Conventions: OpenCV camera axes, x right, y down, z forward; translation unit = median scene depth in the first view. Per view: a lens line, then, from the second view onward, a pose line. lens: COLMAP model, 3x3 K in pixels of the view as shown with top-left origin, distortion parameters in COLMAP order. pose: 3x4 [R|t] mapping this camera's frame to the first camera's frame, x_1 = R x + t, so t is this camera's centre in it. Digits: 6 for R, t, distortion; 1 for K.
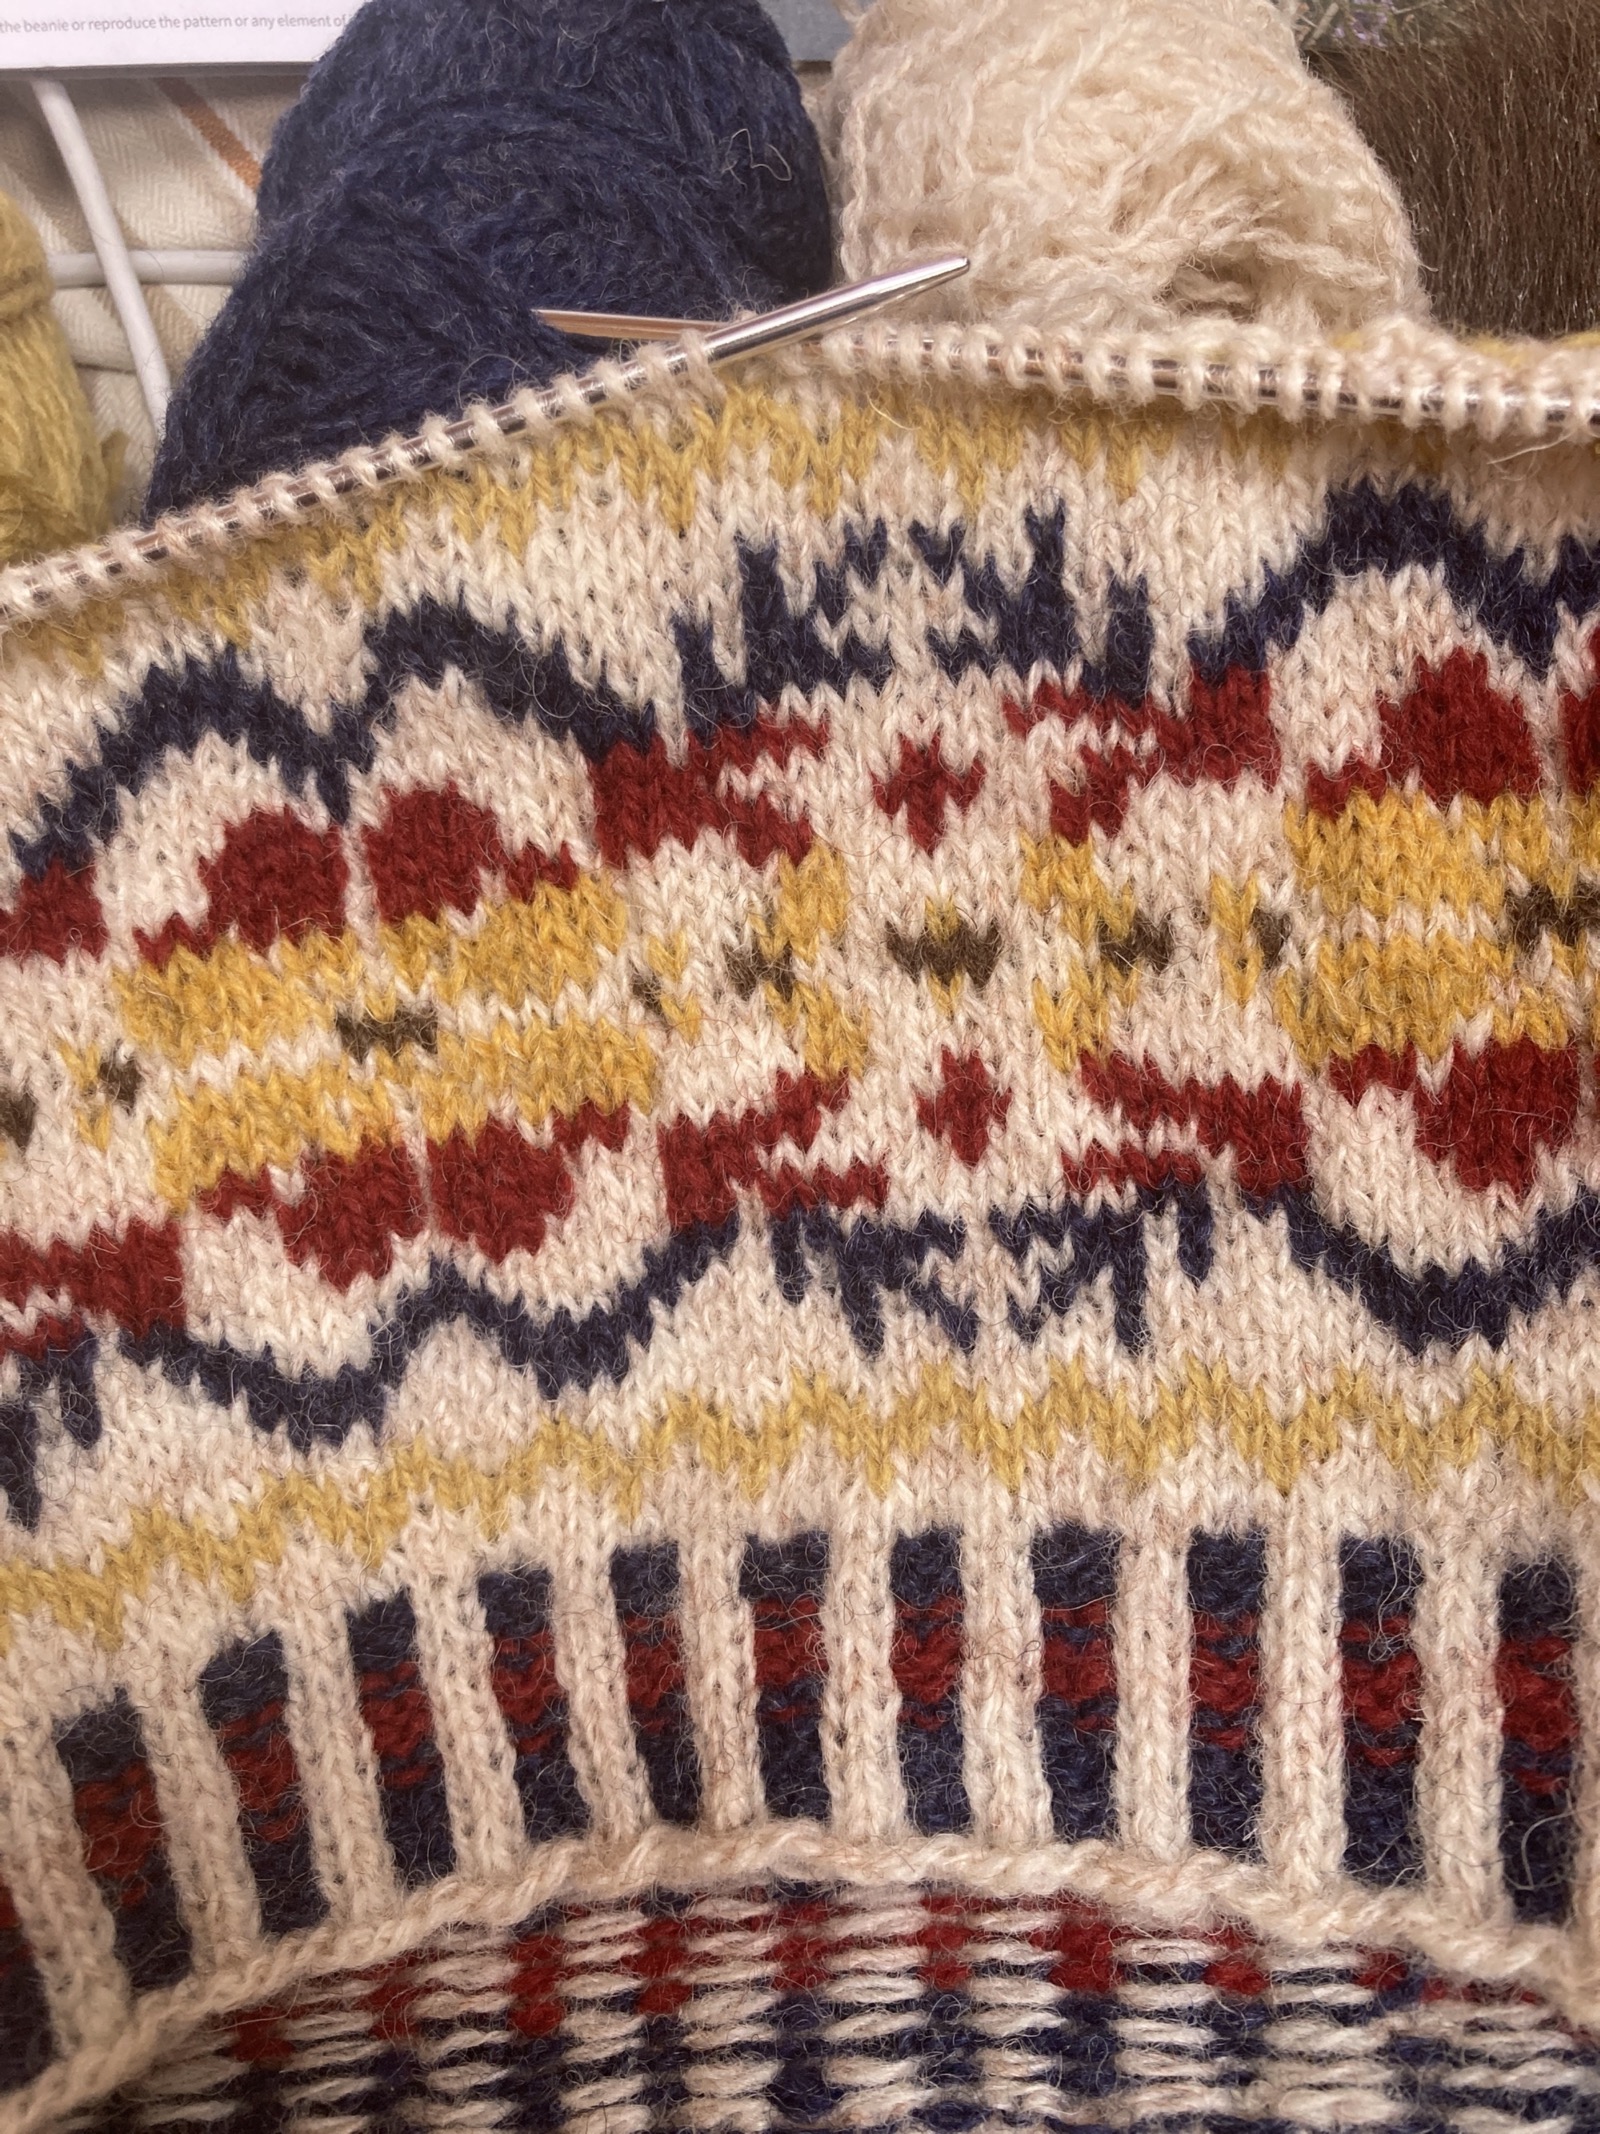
lens RADIAL K [[1728.2, 0, 799.0], [0, 1728.2, 1077.3], [0, 0, 1]] dist [-0.011788, 0.022415]
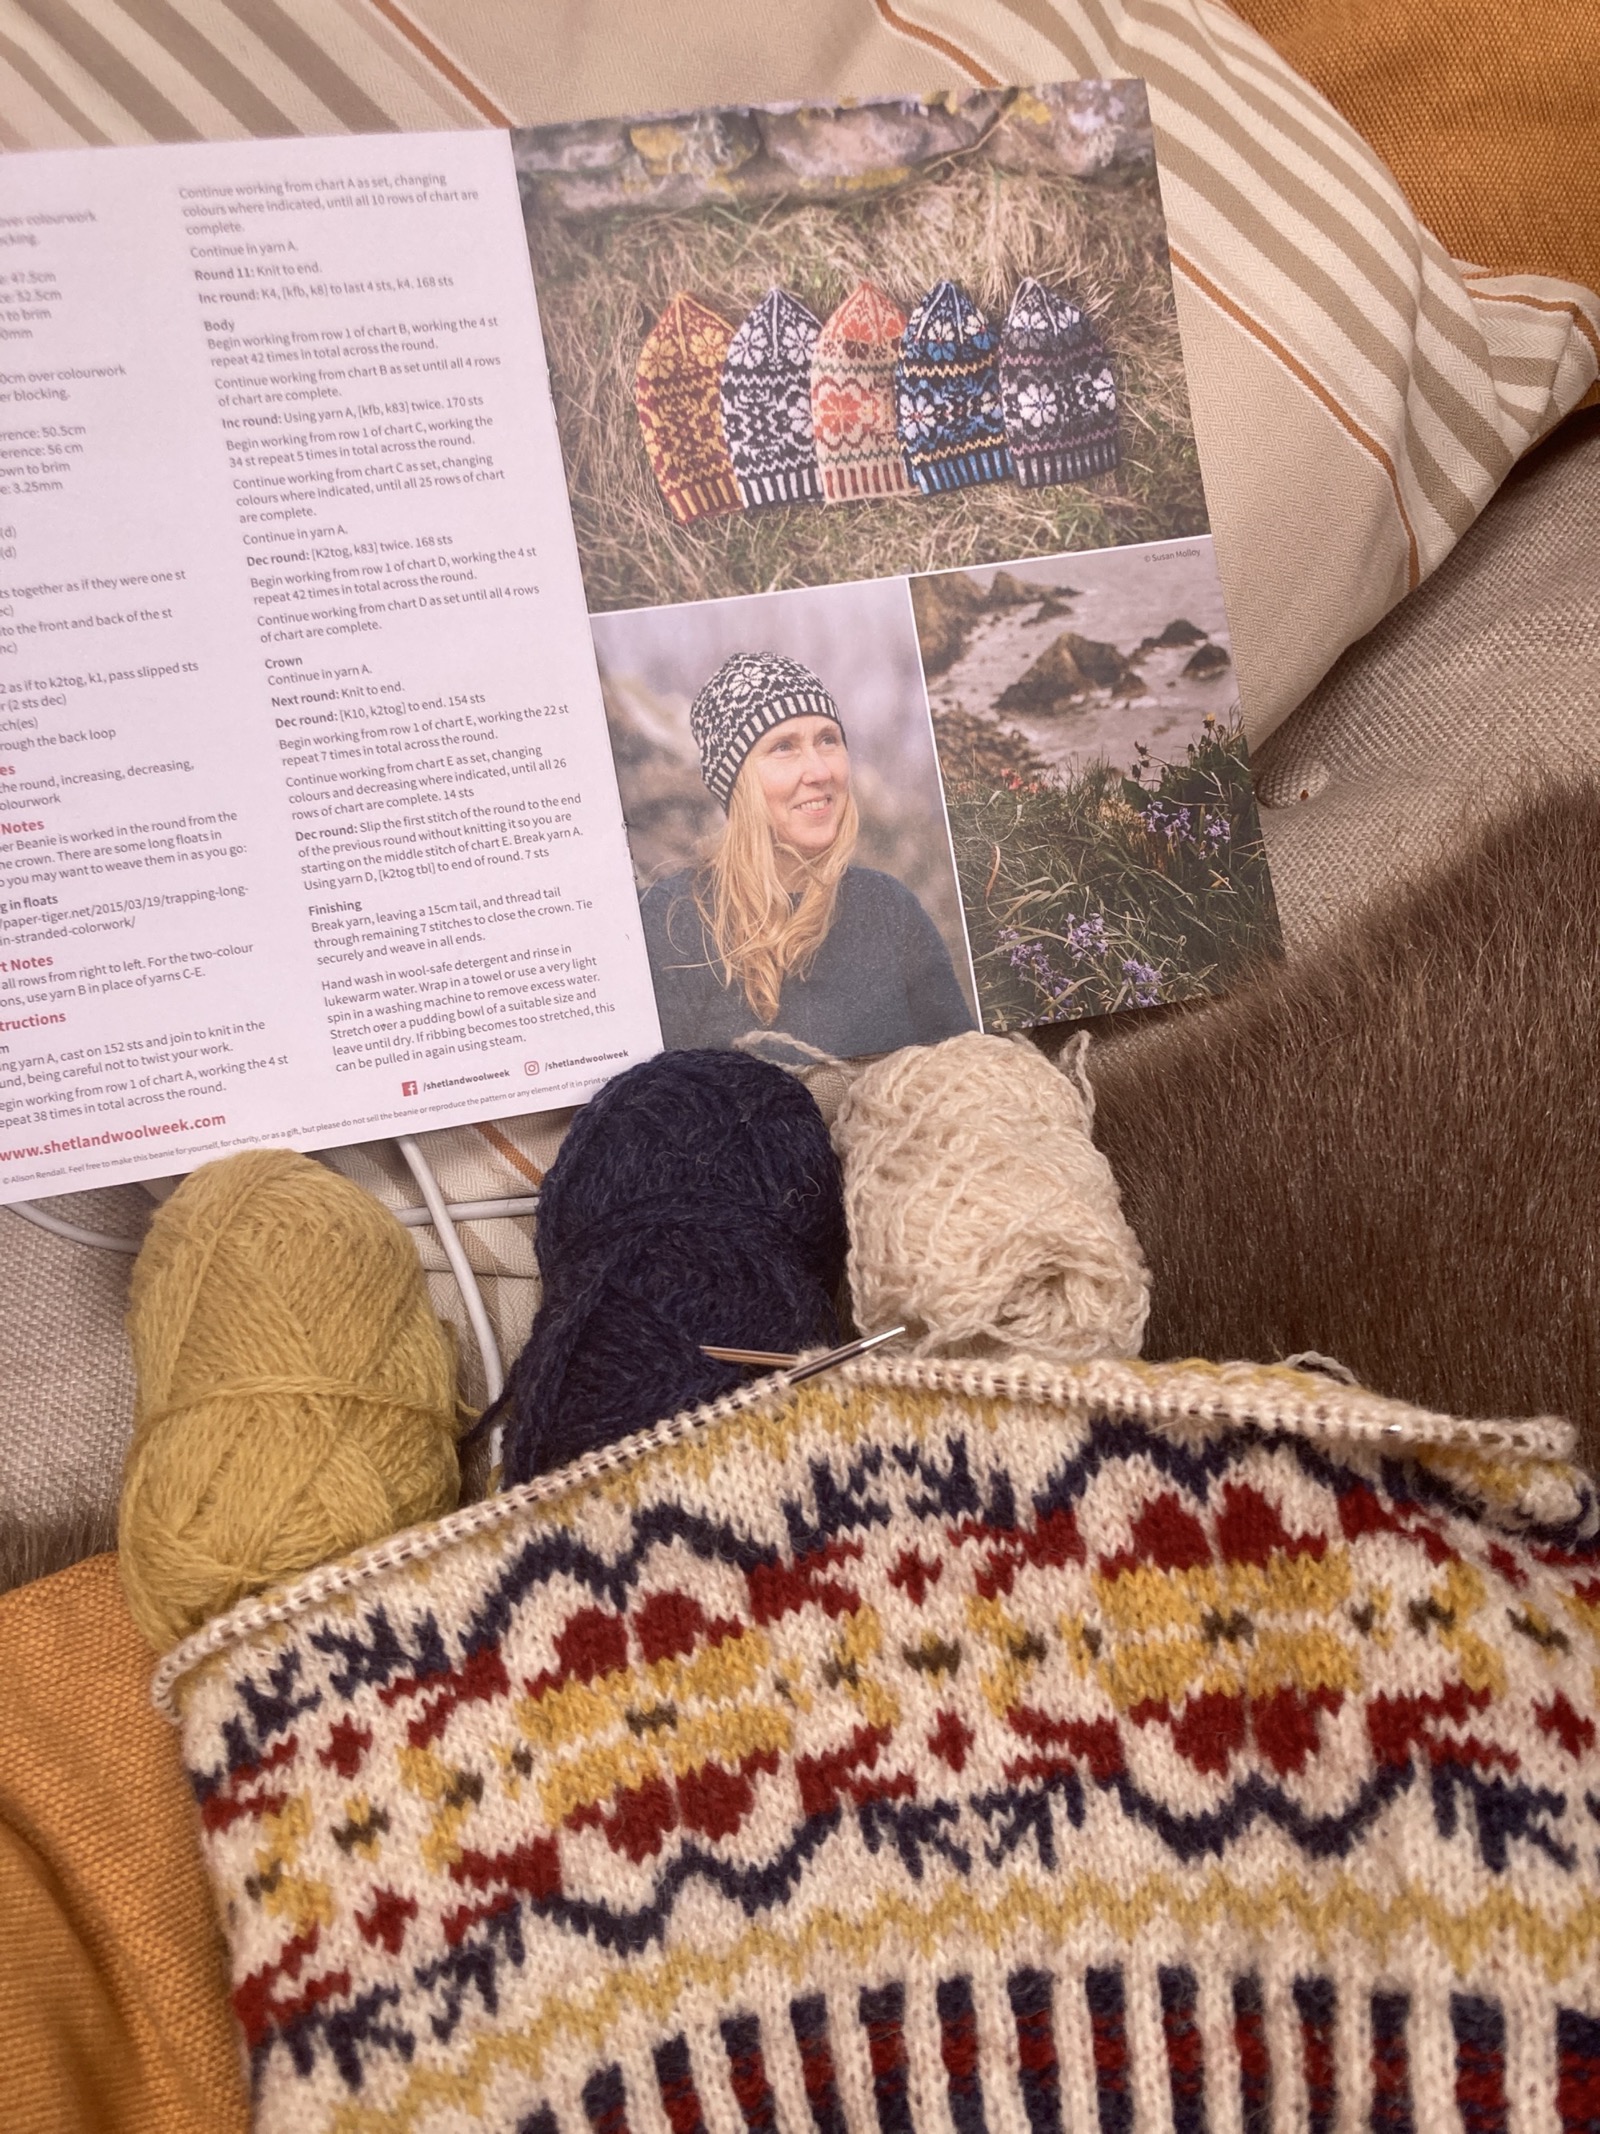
lens RADIAL K [[1728.2, 0, 806.8], [0, 1728.2, 1060.5], [0, 0, 1]] dist [-0.011788, 0.022415]
pose [[0.994364, -0.098777, -0.038508, 0.086404], [0.087962, 0.971427, -0.220436, -0.318272], [0.059181, 0.215806, 0.974641, -1.093821]]
